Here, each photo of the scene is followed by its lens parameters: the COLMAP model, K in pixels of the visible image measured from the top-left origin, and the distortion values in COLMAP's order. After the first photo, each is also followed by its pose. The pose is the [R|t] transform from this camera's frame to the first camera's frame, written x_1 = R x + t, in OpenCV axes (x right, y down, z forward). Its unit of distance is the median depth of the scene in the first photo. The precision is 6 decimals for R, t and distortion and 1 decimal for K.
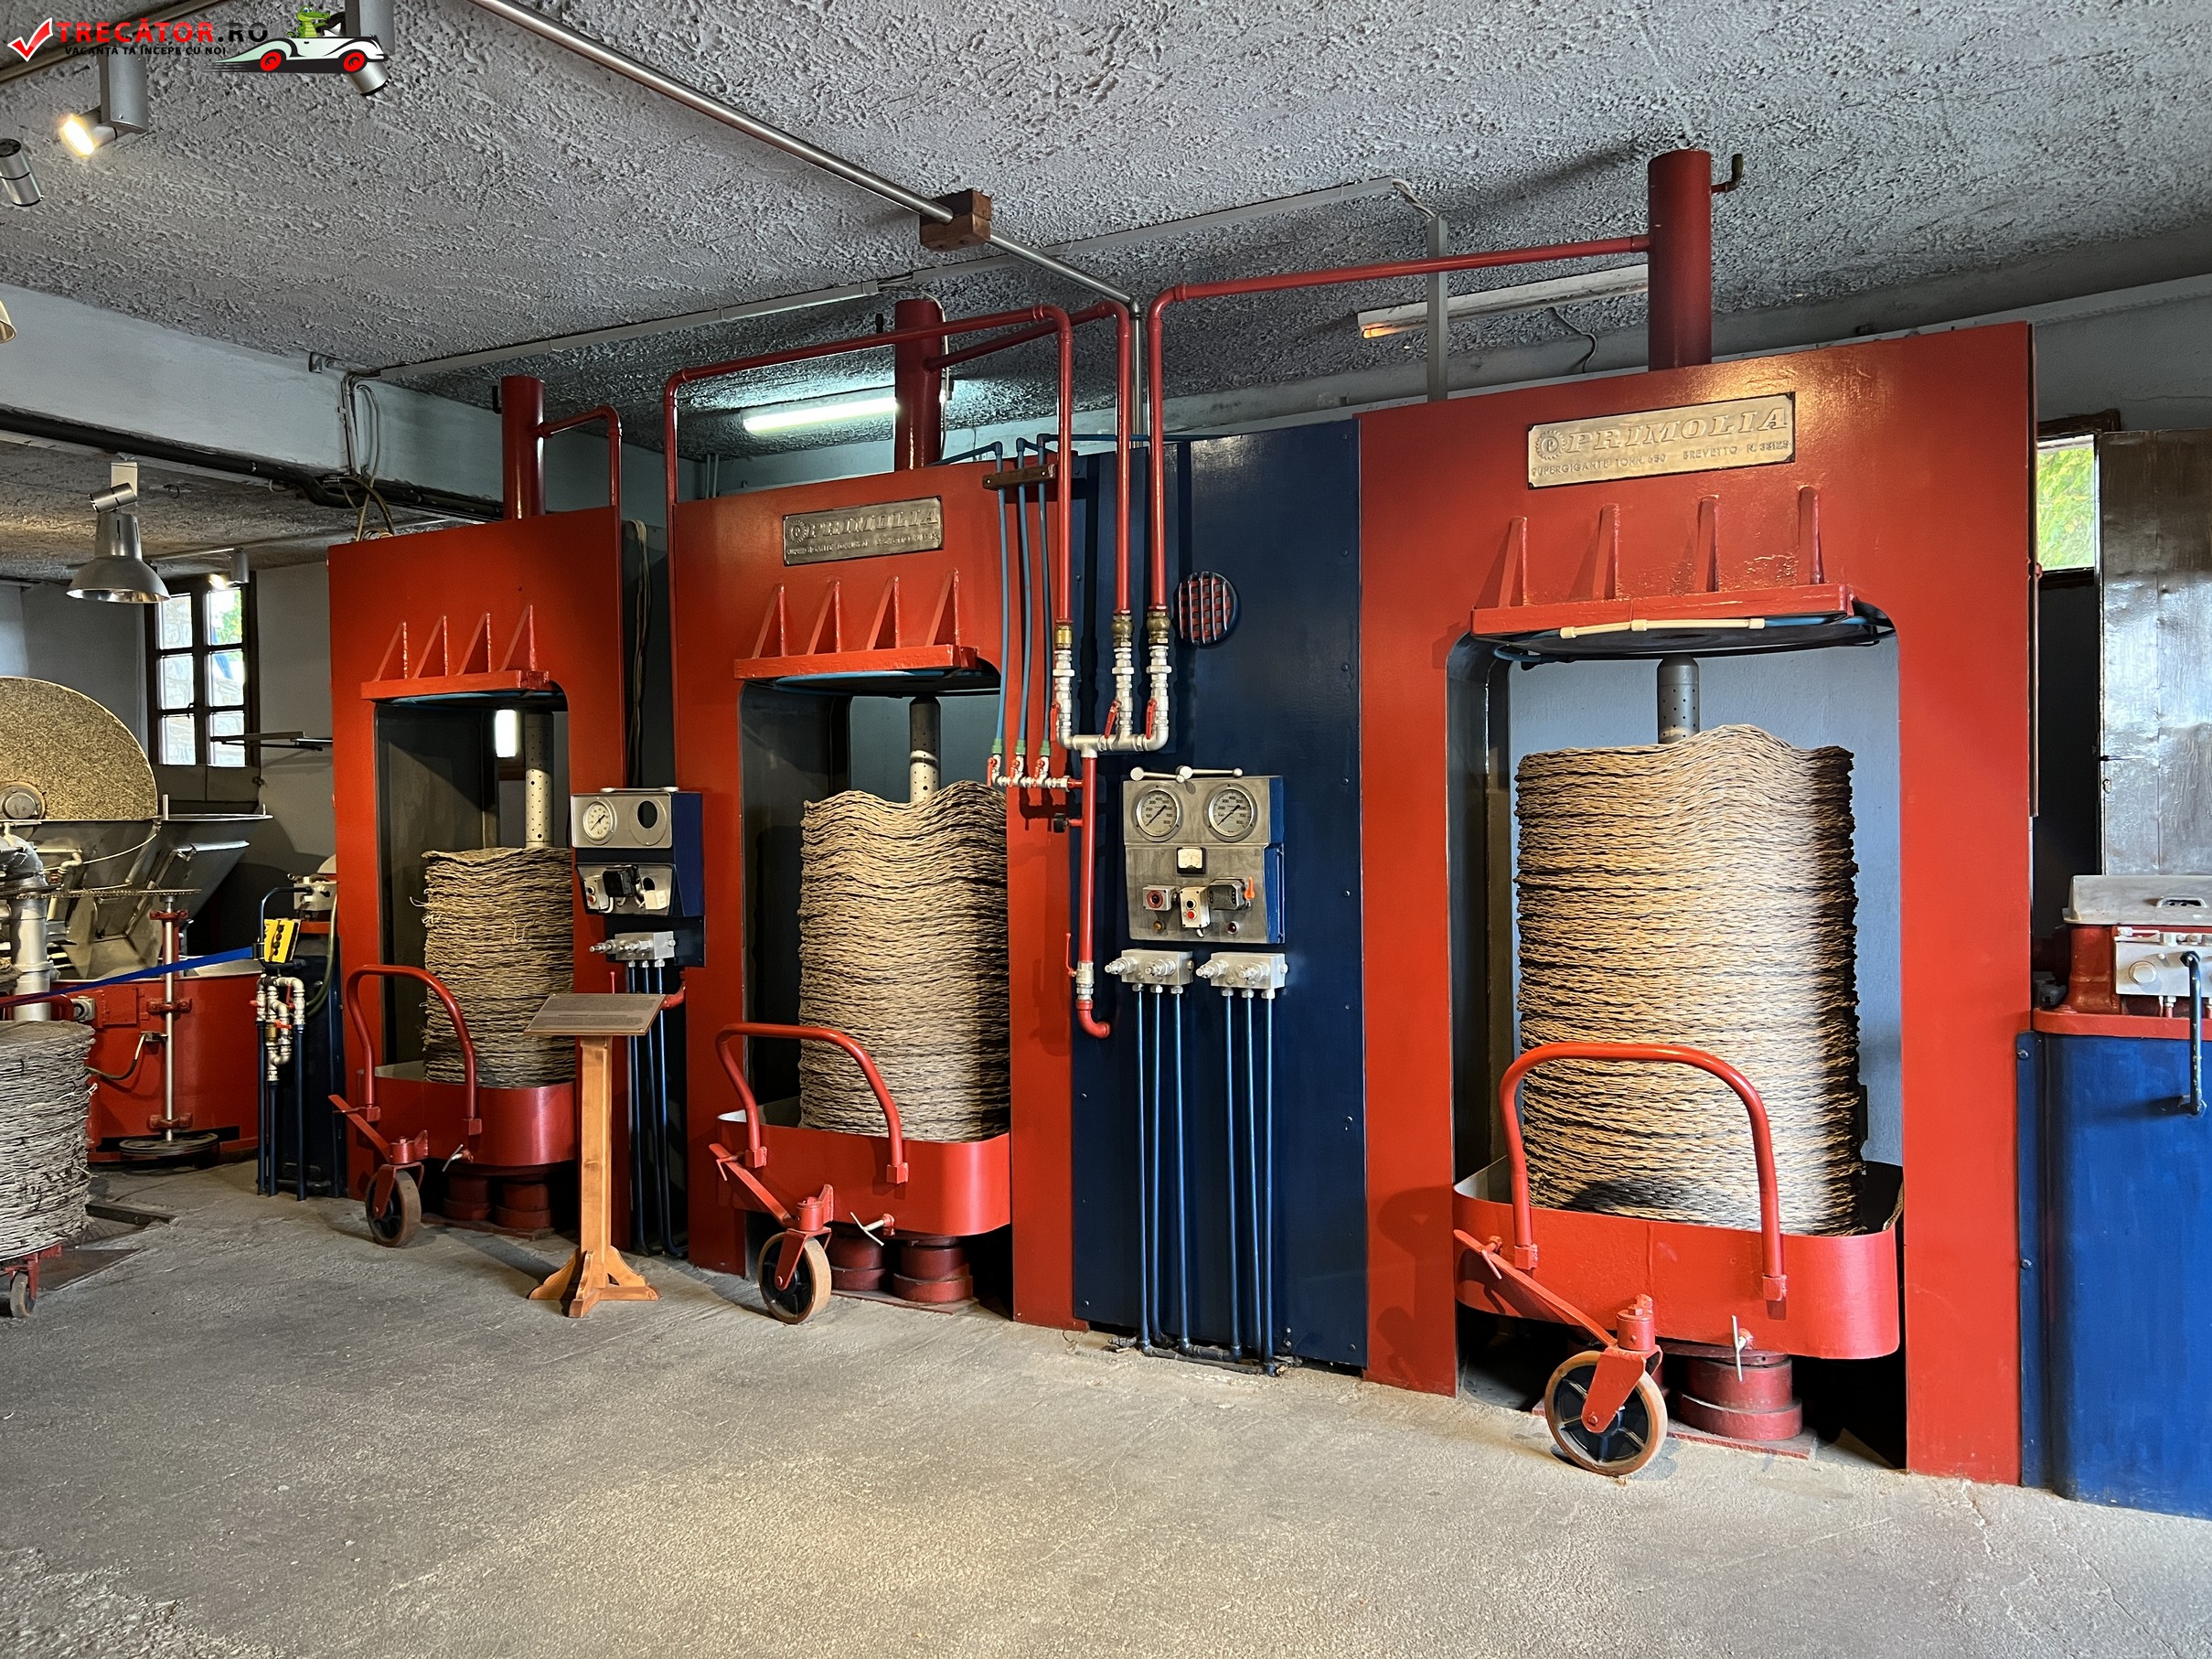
lens RADIAL K [[1666.6, 0, 1106.0], [0, 1666.6, 829.5], [0, 0, 1]] dist [0.052719, -0.056209]
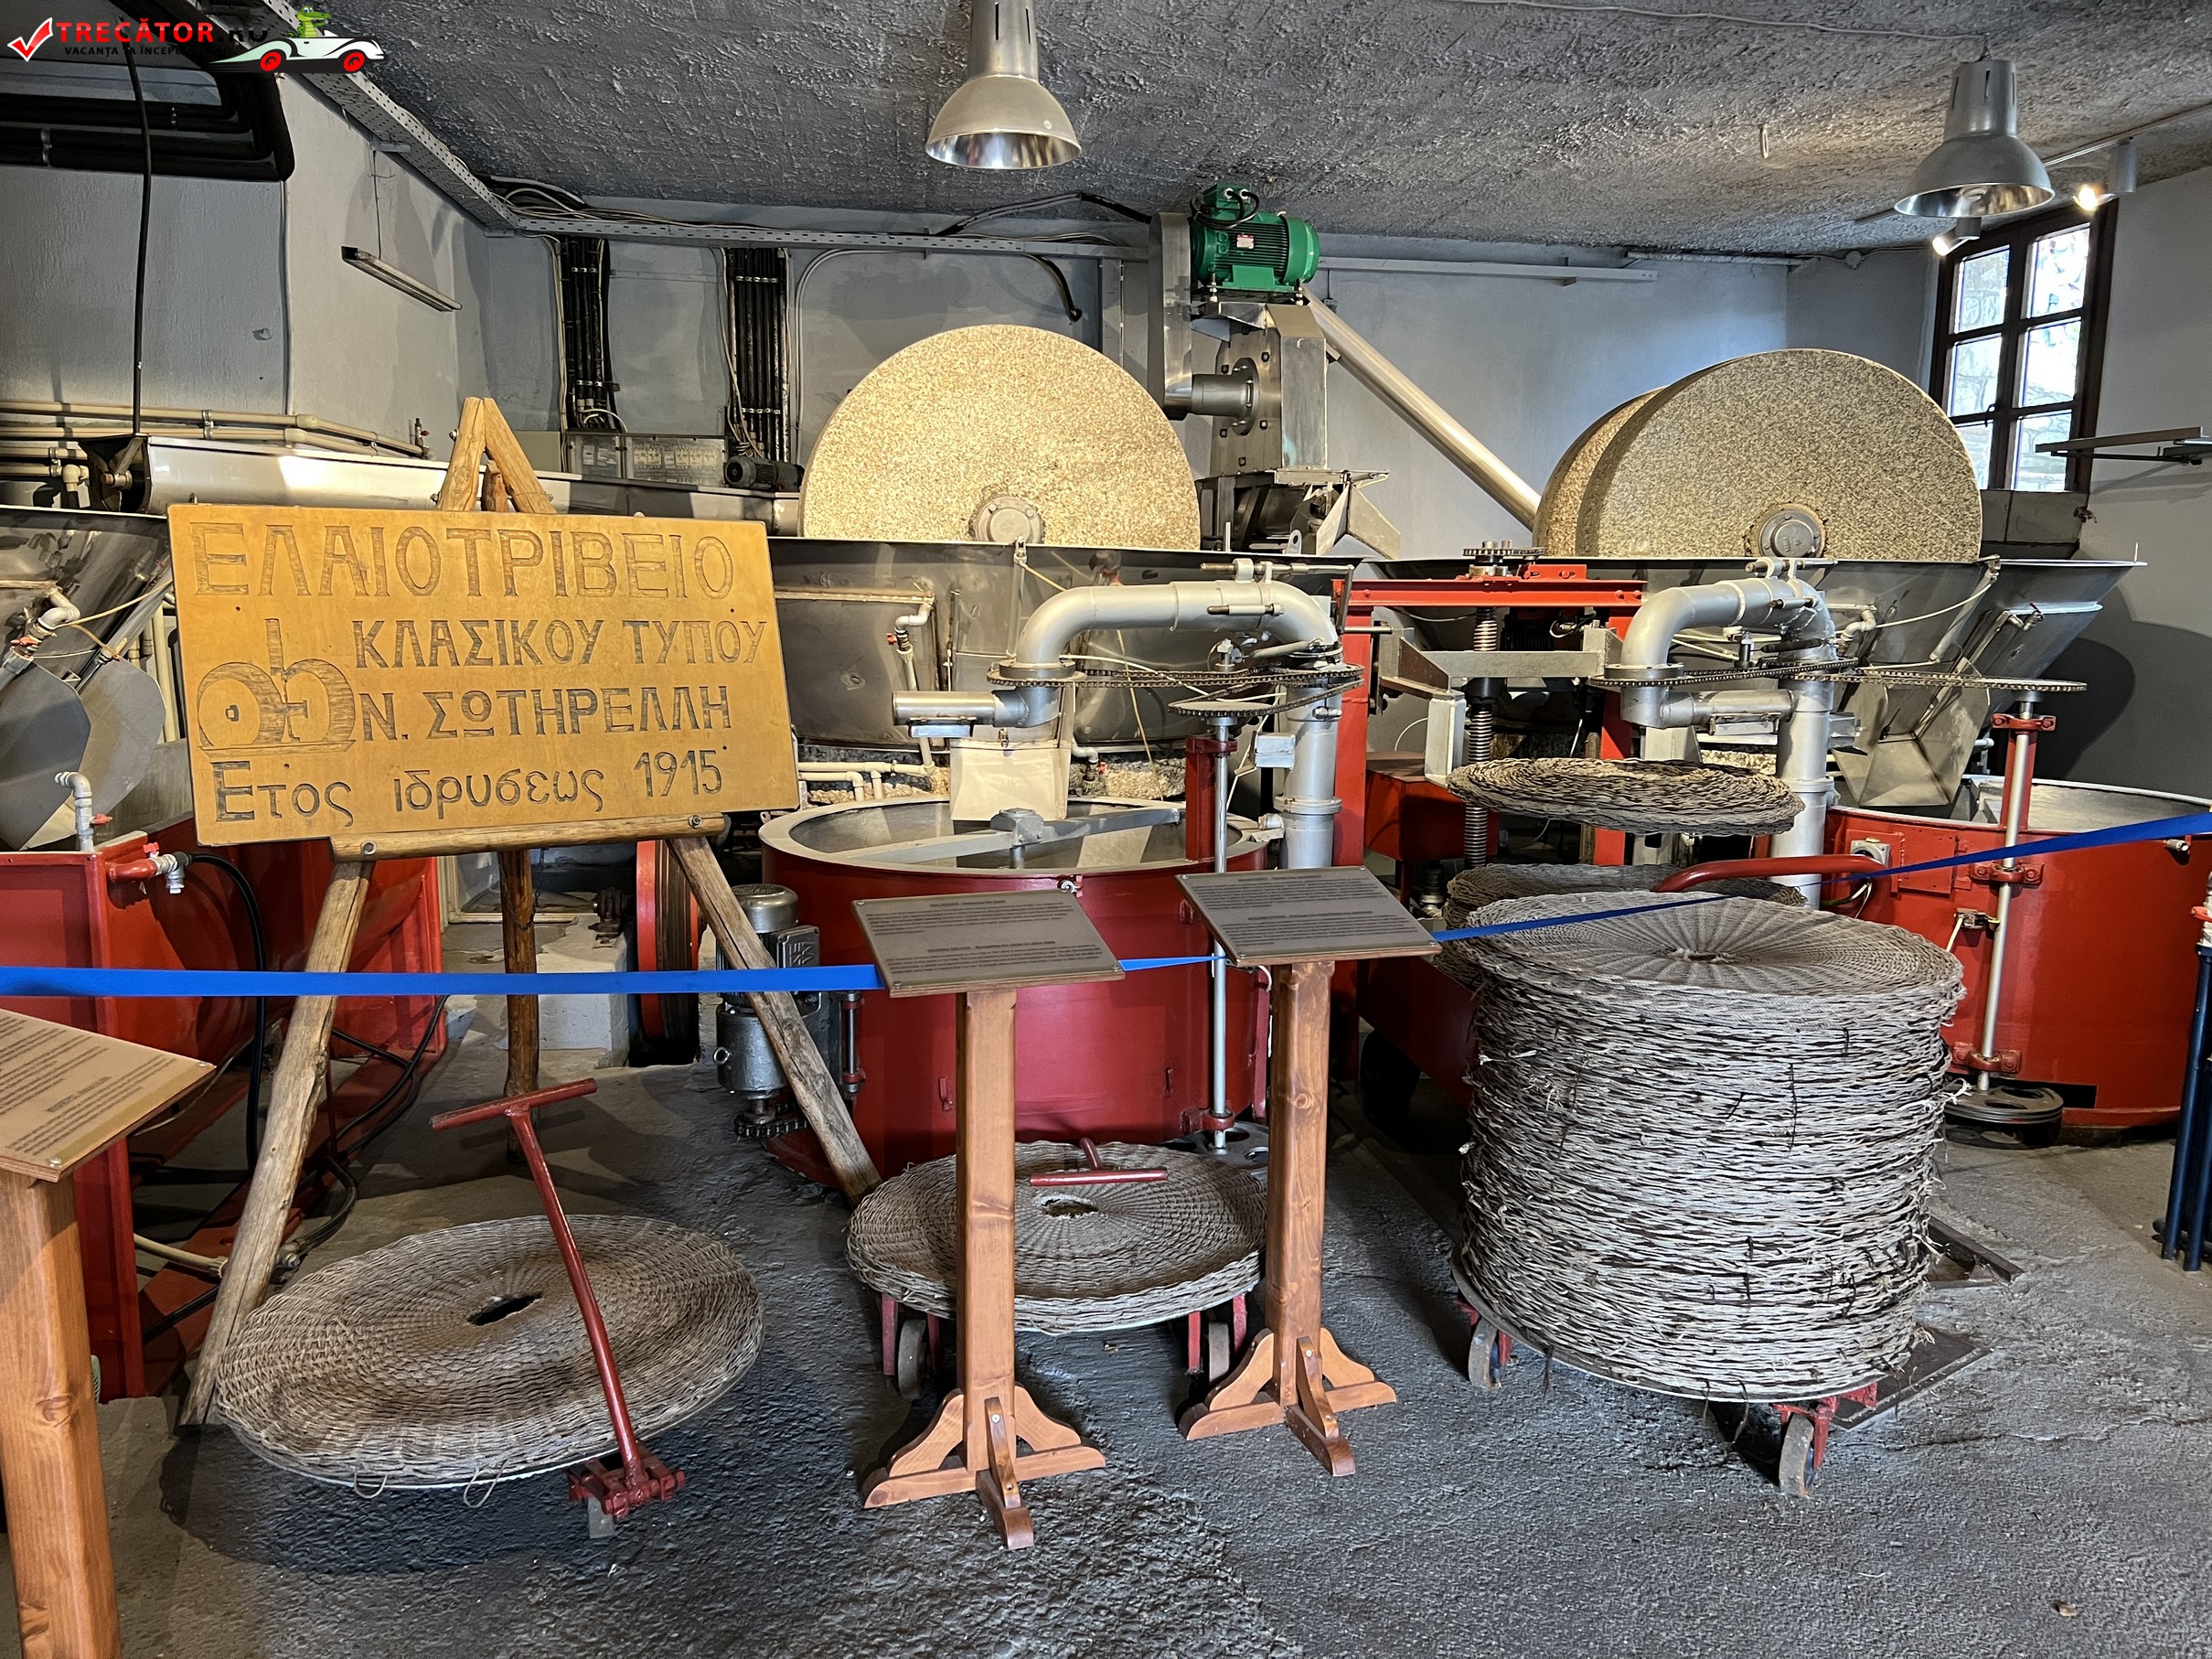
lens RADIAL K [[1666.6, 0, 1106.0], [0, 1666.6, 829.5], [0, 0, 1]] dist [0.052719, -0.056209]
pose [[0.611679, 0.142573, -0.778152, -0.278629], [-0.031549, 0.987240, 0.156083, 0.005327], [0.790476, -0.070923, 0.608372, 0.369724]]
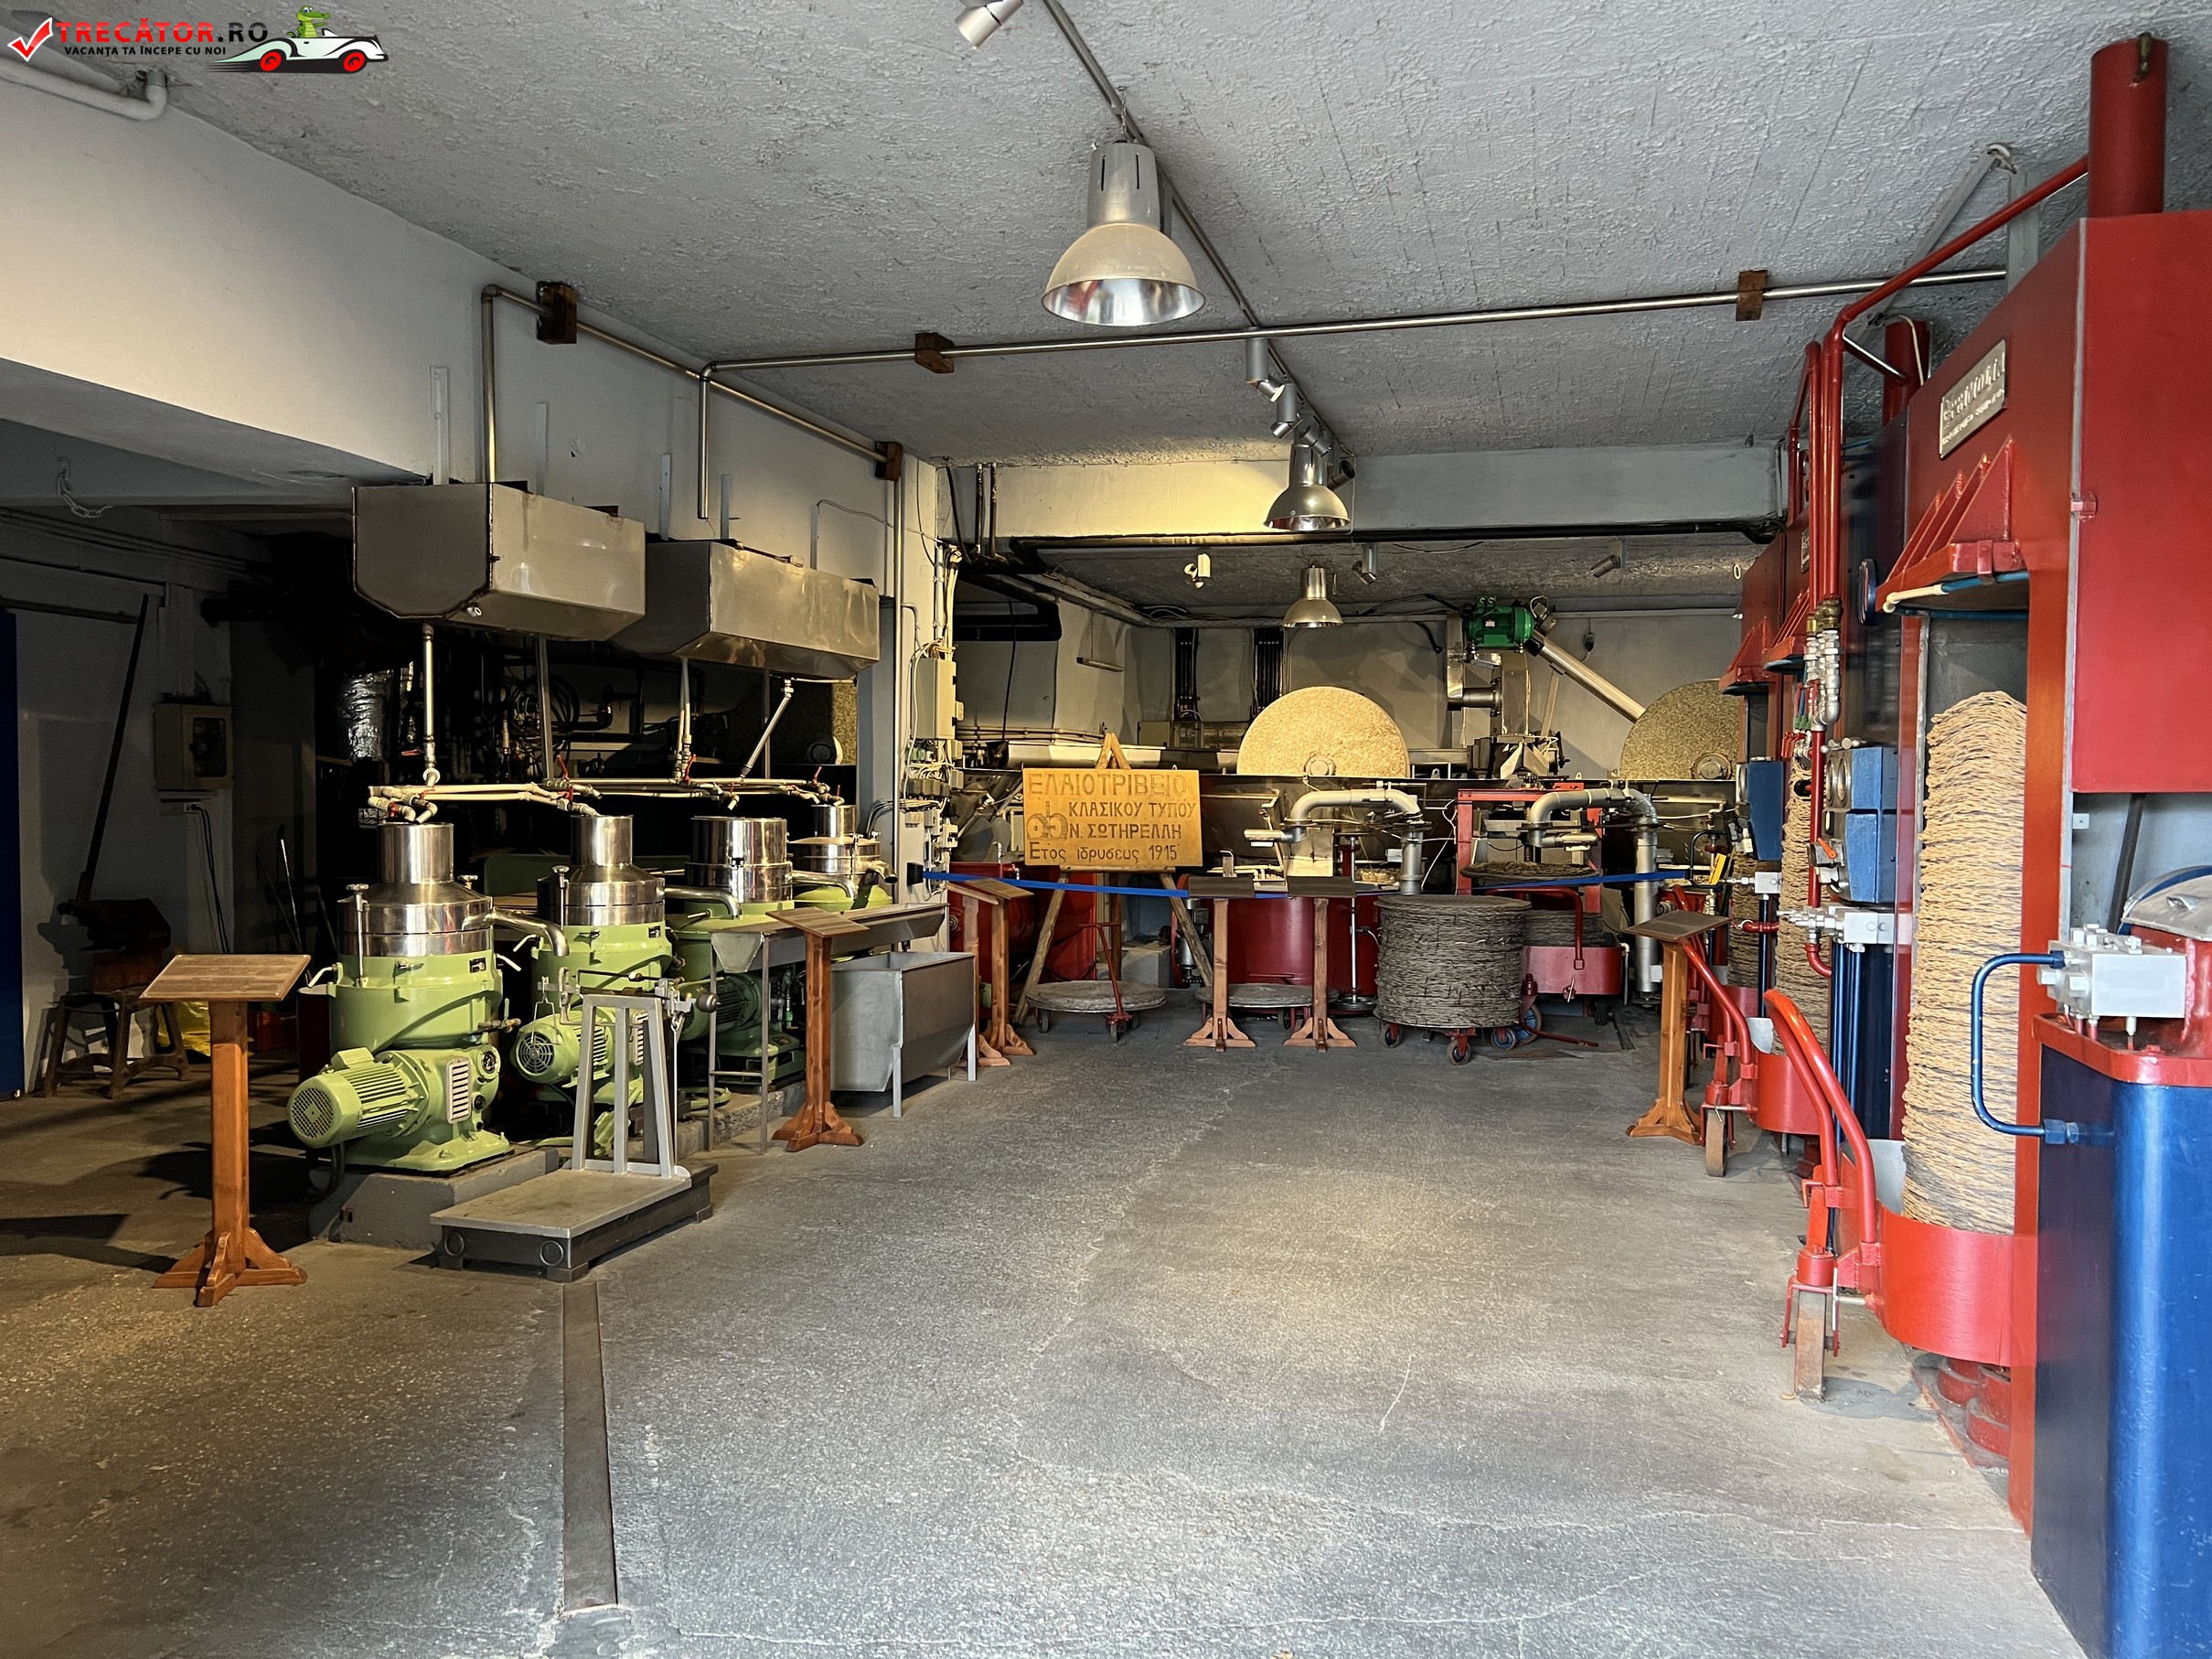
lens RADIAL K [[1676.6, 0, 1106.0], [0, 1676.6, 829.5], [0, 0, 1]] dist [0.093234, -0.162419]
pose [[0.251763, 0.041638, -0.966893, 0.650729], [-0.024222, 0.999032, 0.036715, -0.004109], [0.967486, 0.014177, 0.252527, 0.153160]]
